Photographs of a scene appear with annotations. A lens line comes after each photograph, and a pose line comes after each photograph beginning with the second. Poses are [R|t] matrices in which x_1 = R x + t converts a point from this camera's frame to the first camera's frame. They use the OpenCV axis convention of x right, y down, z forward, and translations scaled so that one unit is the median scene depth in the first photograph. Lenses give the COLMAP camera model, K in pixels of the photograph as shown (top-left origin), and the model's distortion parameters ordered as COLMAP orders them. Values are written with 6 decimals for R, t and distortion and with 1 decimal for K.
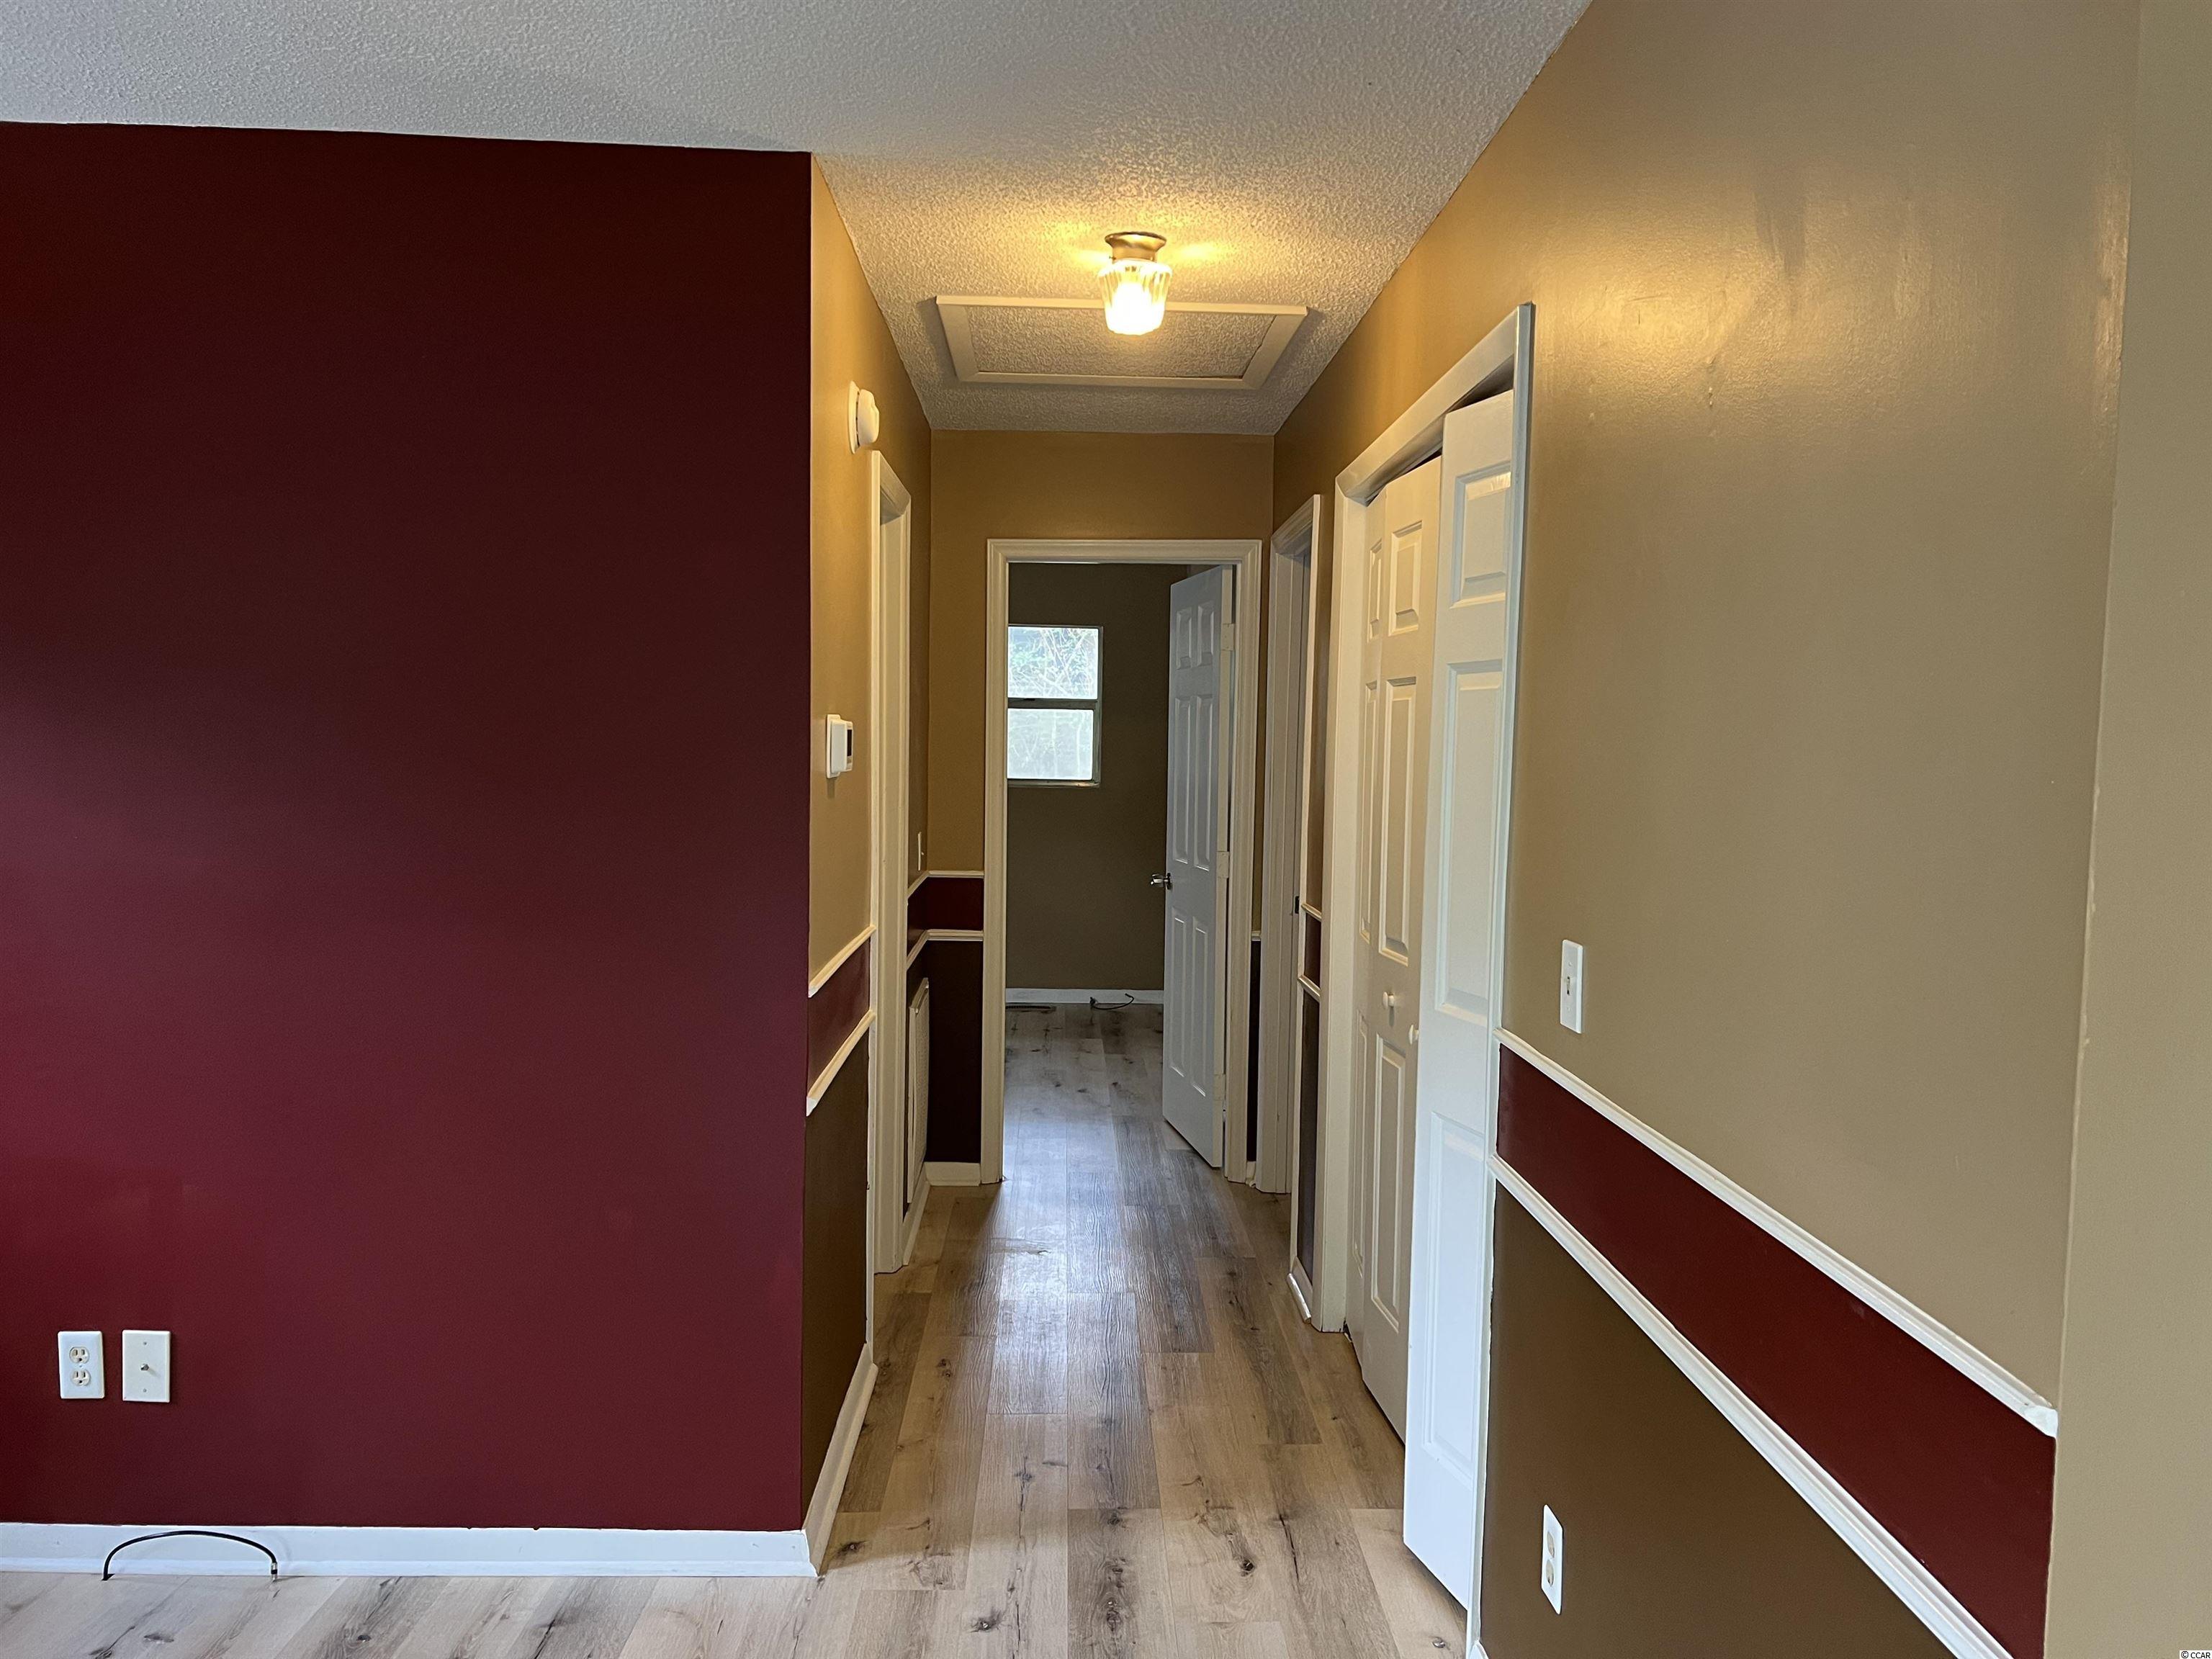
lens RADIAL K [[1649.7, 0, 1102.5], [0, 1649.7, 833.3], [0, 0, 1]] dist [0.067292, -0.074120]
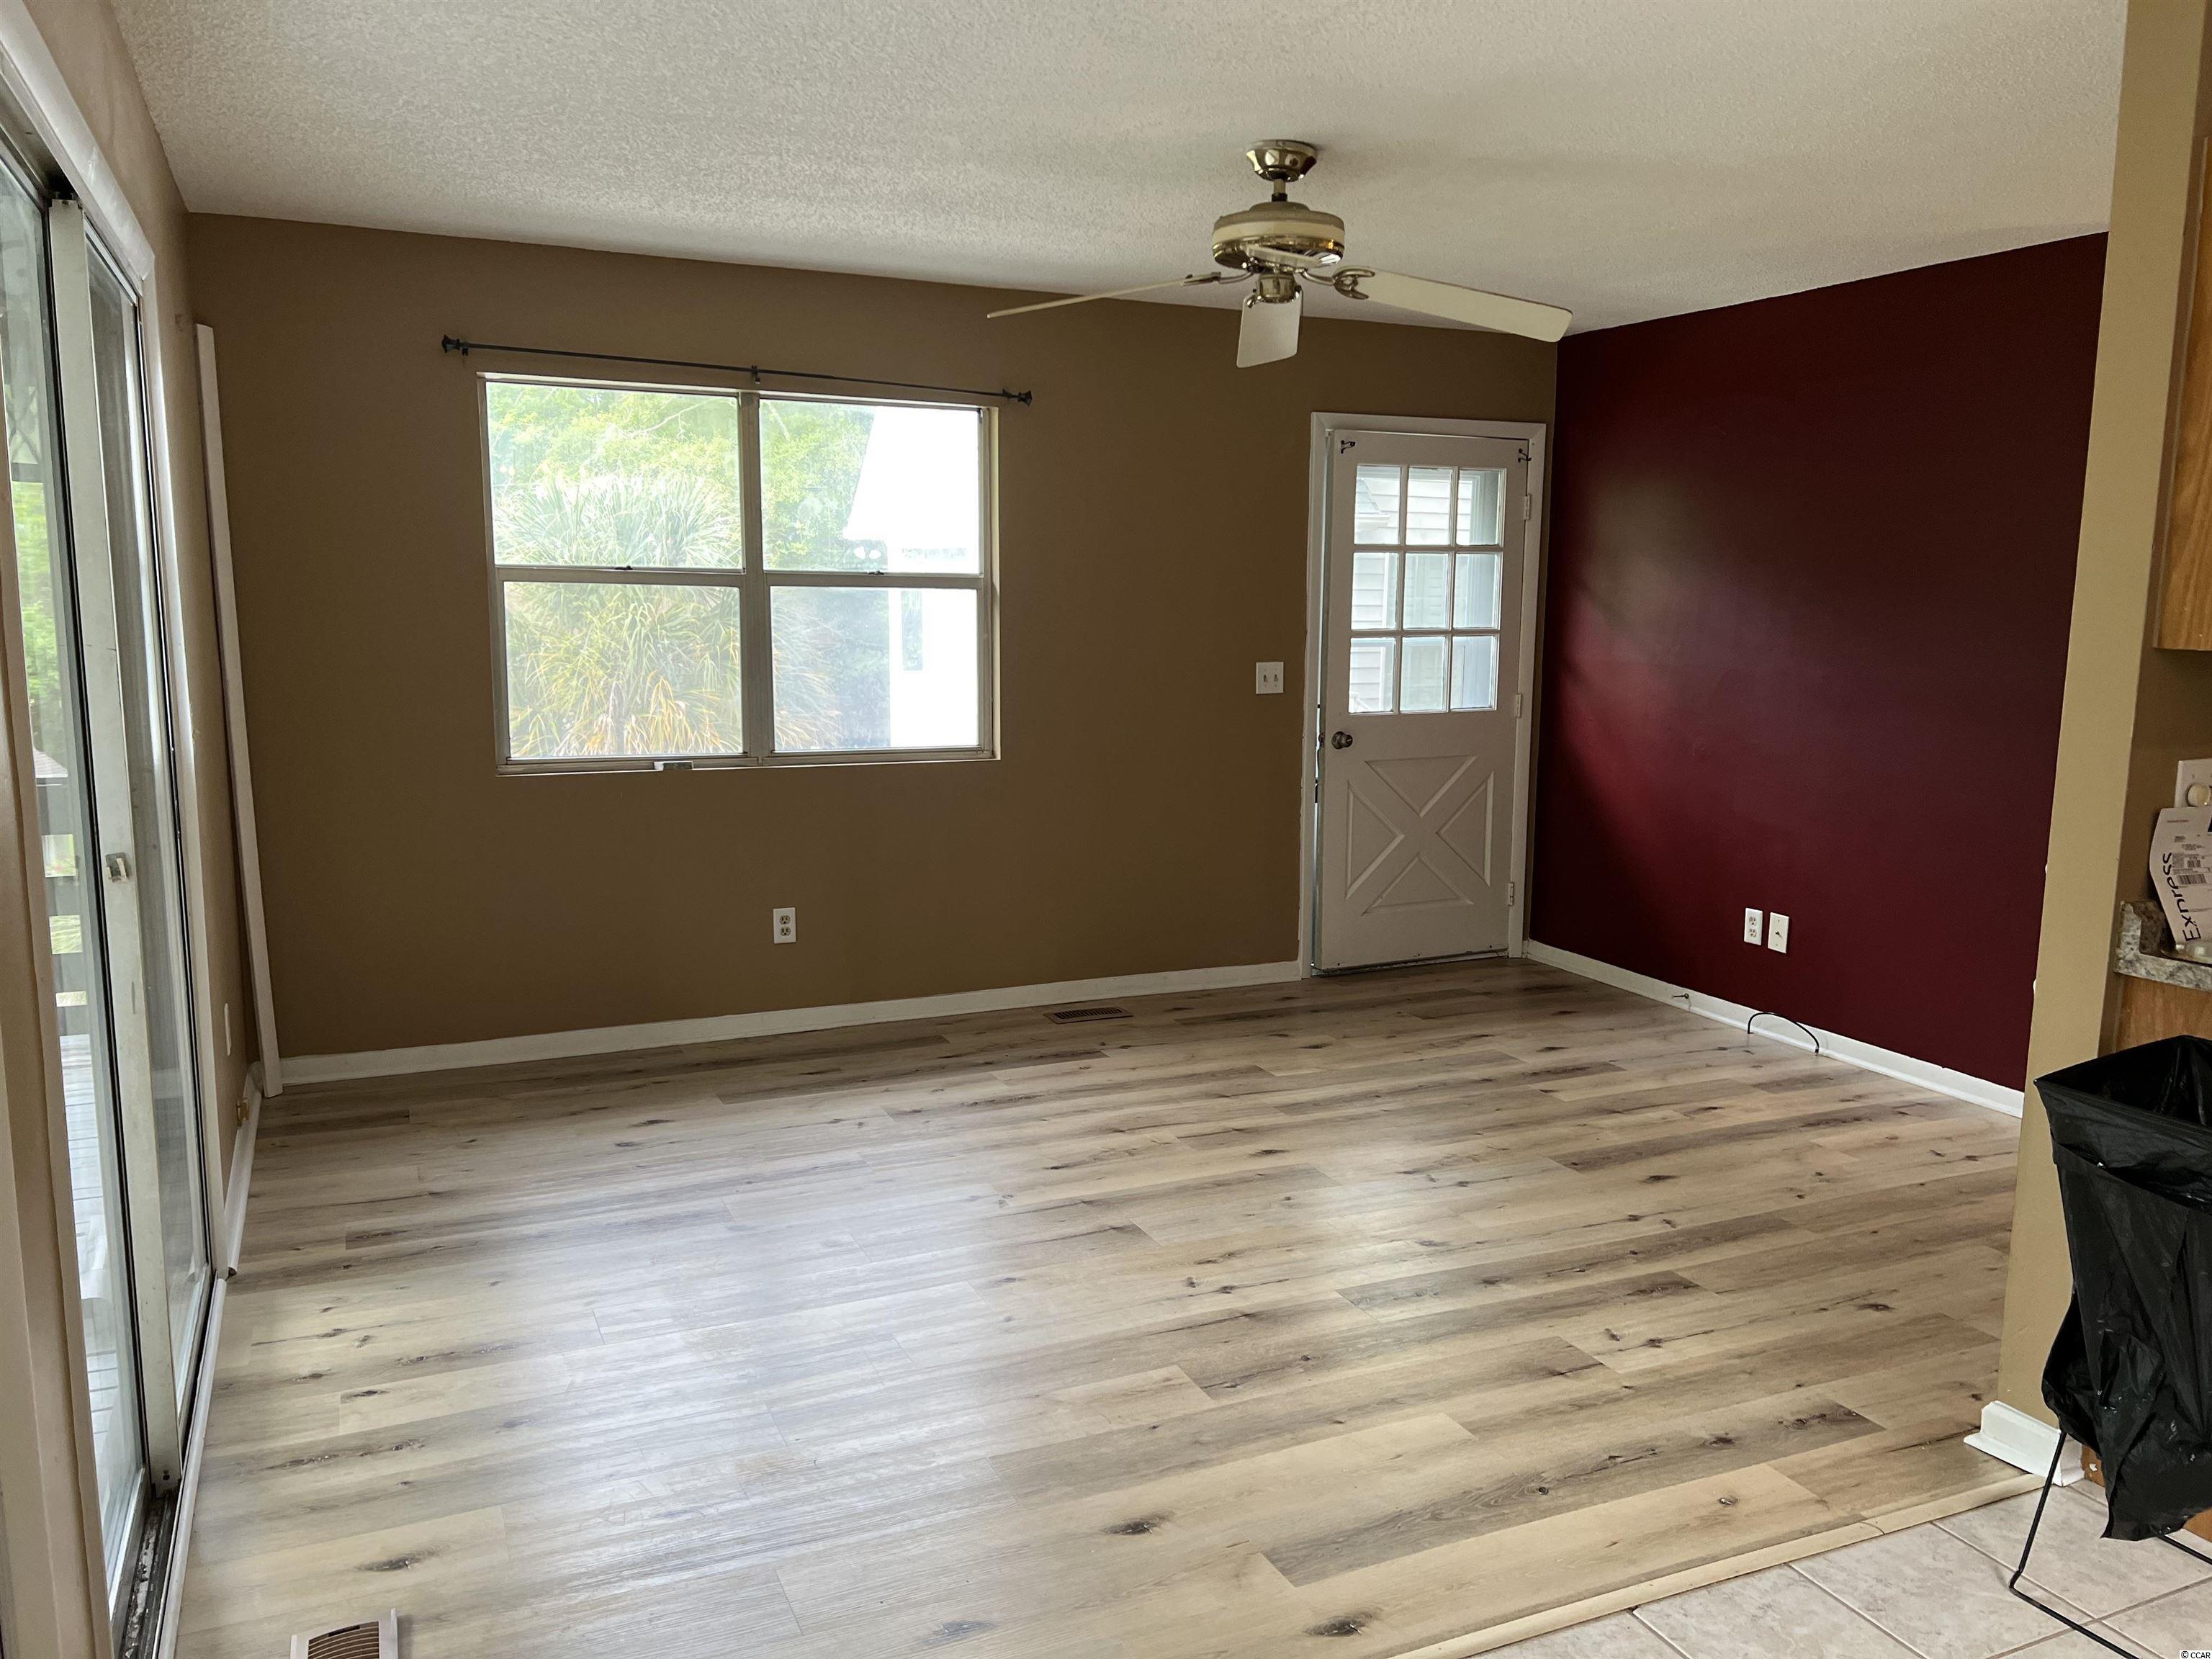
lens RADIAL K [[1634.8, 0, 1105.6], [0, 1634.8, 837.7], [0, 0, 1]] dist [0.122220, -0.222348]
pose [[0.389238, 0.121922, -0.913033, 0.849185], [-0.056865, 0.992492, 0.108290, 0.044382], [0.919380, 0.009769, 0.393248, -0.463953]]
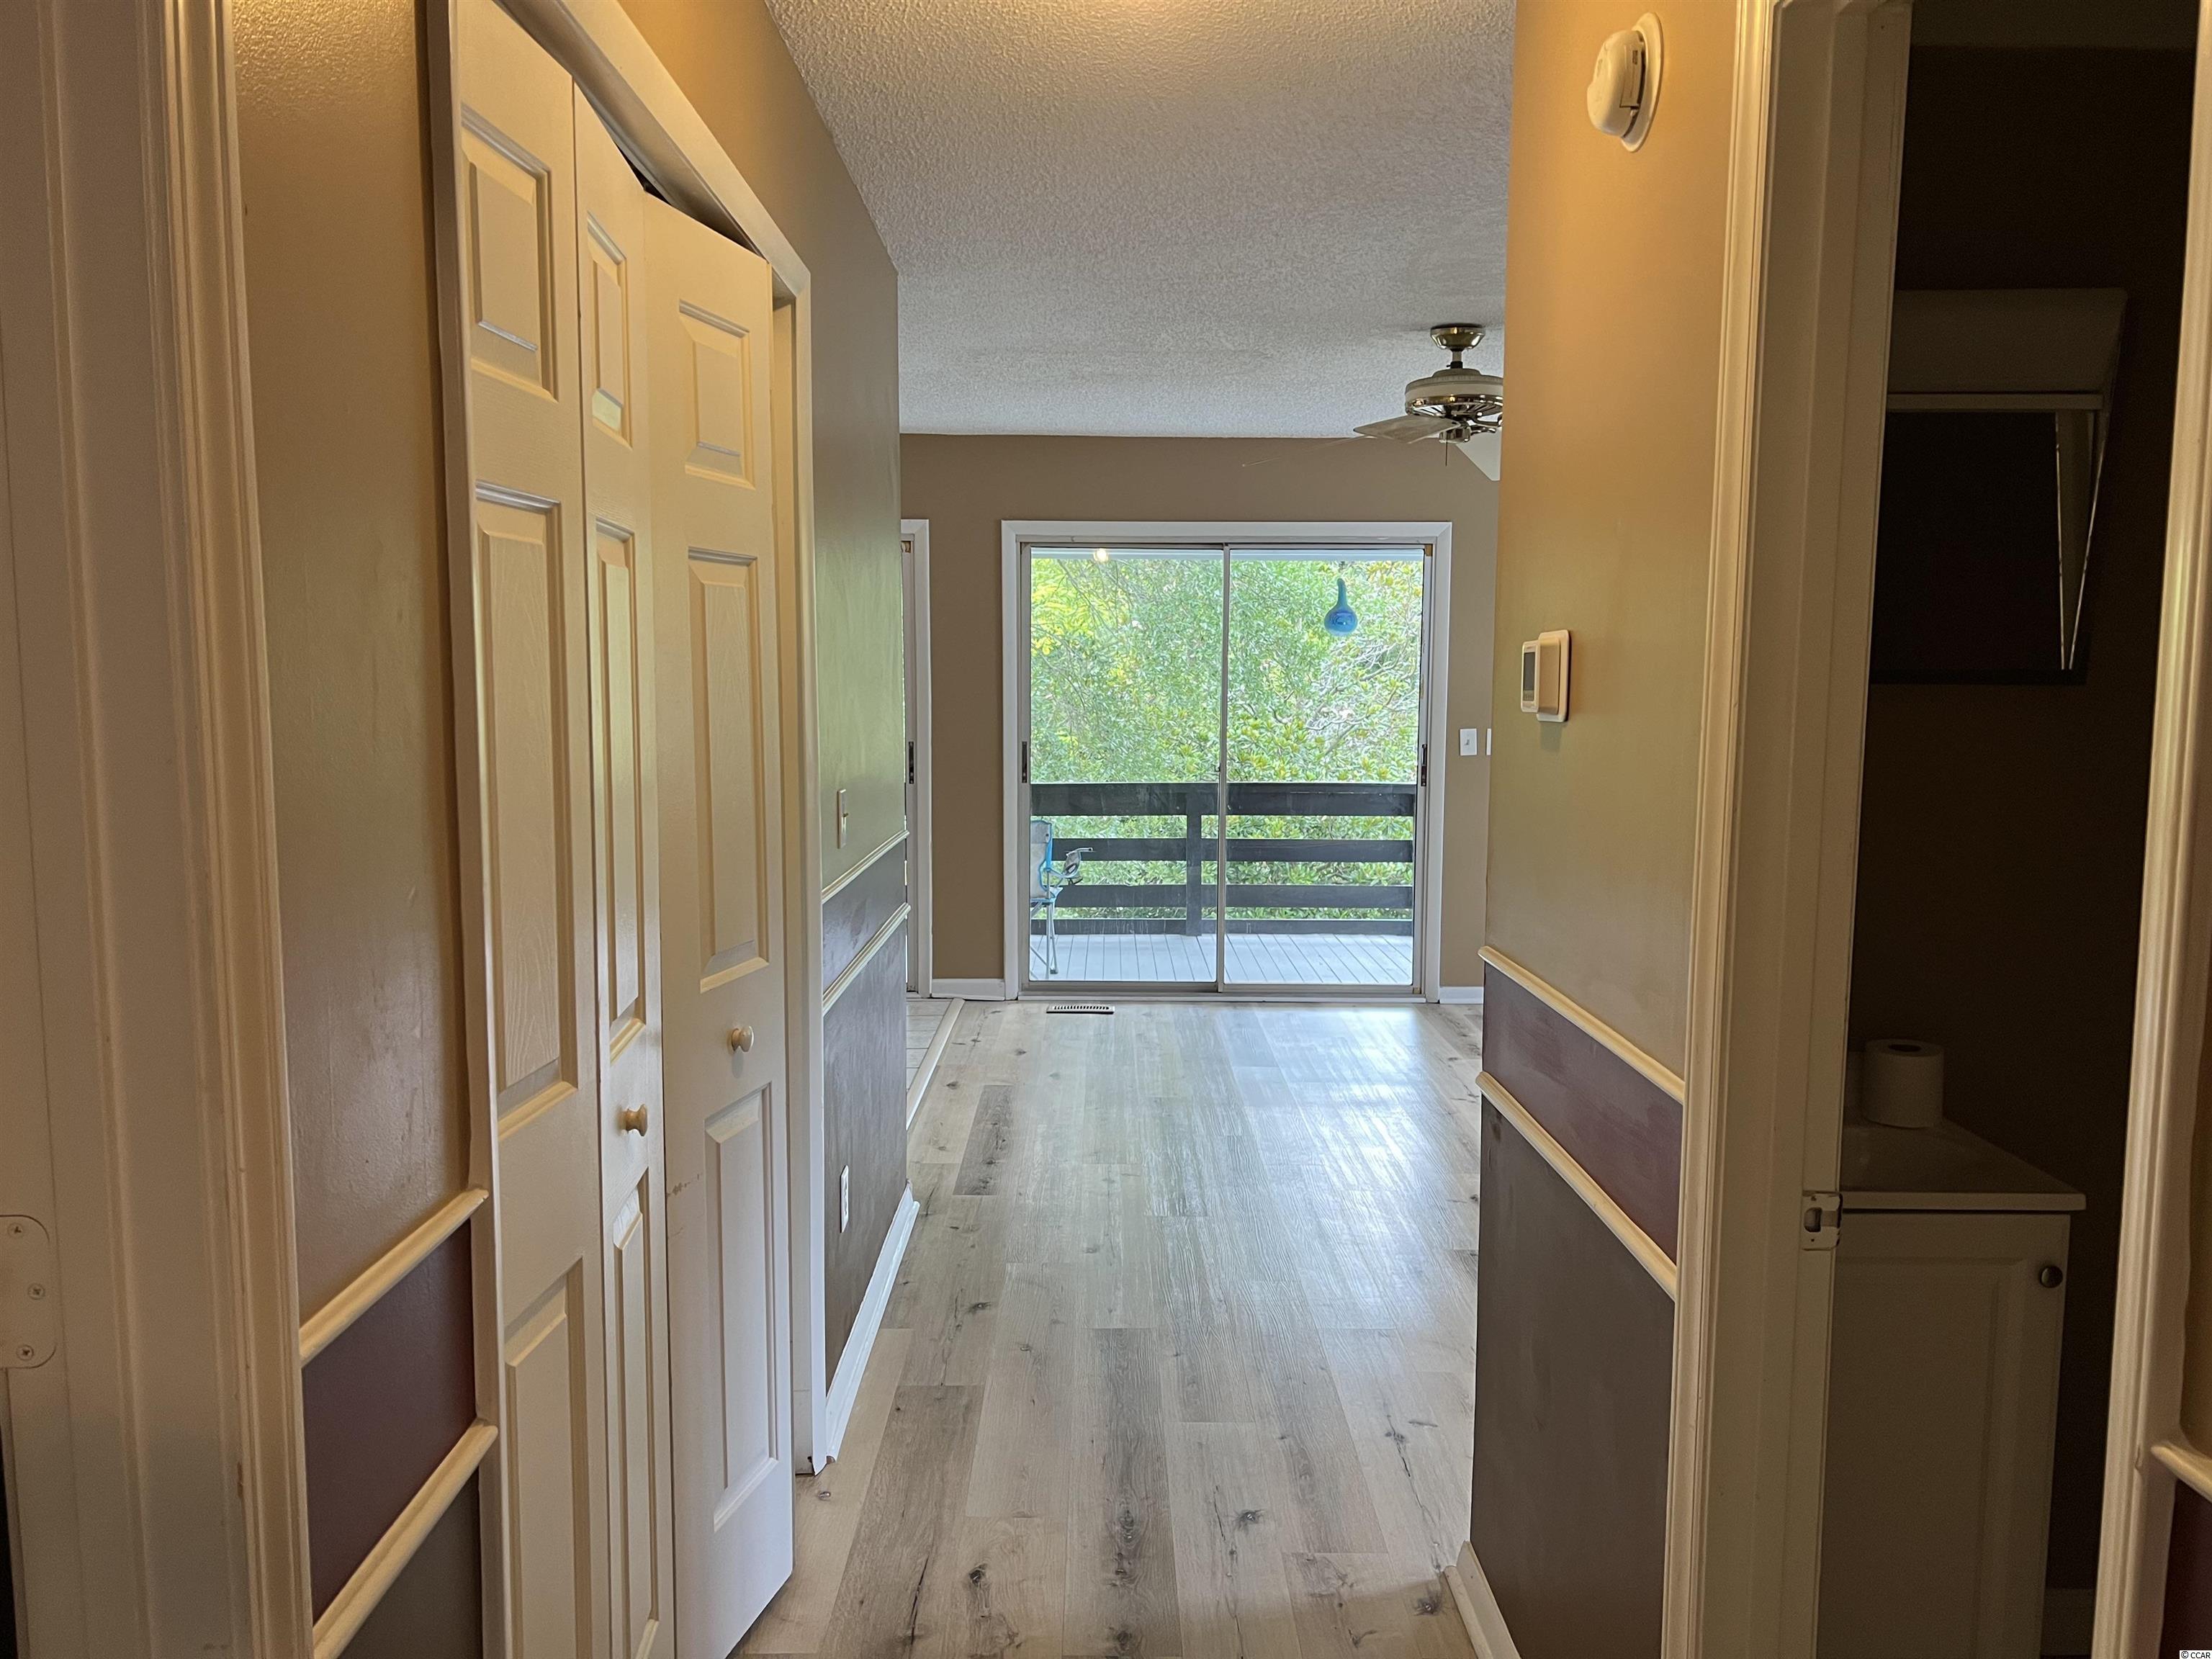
lens RADIAL K [[1649.7, 0, 1102.5], [0, 1649.7, 833.3], [0, 0, 1]] dist [0.067292, -0.074120]
pose [[-0.999602, -0.020469, 0.019413, 0.009630], [-0.017246, 0.987966, 0.153708, -0.097579], [-0.022325, 0.153312, -0.987926, 1.821230]]
